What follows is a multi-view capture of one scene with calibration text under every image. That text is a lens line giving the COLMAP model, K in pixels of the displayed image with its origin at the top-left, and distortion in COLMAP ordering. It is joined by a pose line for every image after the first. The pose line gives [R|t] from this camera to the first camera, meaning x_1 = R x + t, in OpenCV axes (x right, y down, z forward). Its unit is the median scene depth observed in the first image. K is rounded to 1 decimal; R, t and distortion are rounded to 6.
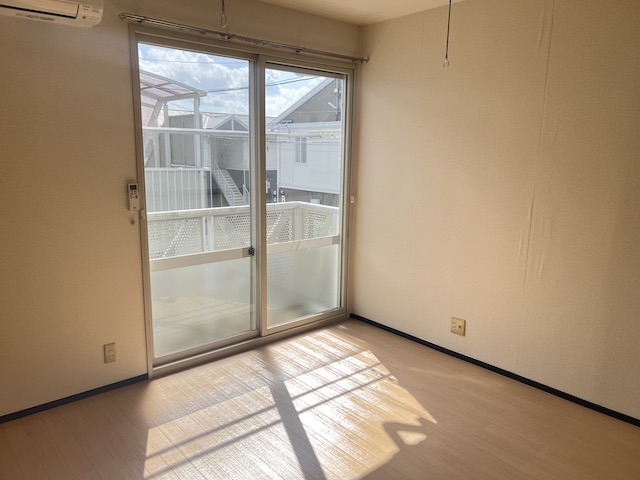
lens RADIAL K [[484.0, 0, 321.0], [0, 484.0, 239.8], [0, 0, 1]] dist [0.041329, -0.023438]
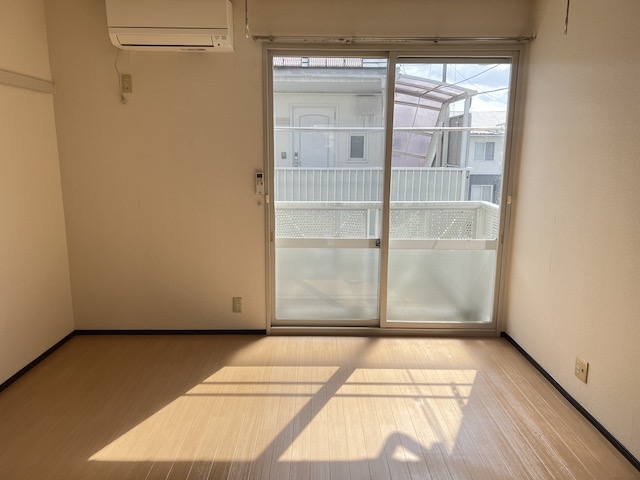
lens RADIAL K [[484.0, 0, 317.7], [0, 484.0, 240.7], [0, 0, 1]] dist [0.041329, -0.023438]
pose [[0.761722, 0.110933, -0.638337, 0.420421], [-0.114444, 0.992779, 0.035964, -0.004088], [0.637717, 0.045659, 0.768917, 0.122899]]
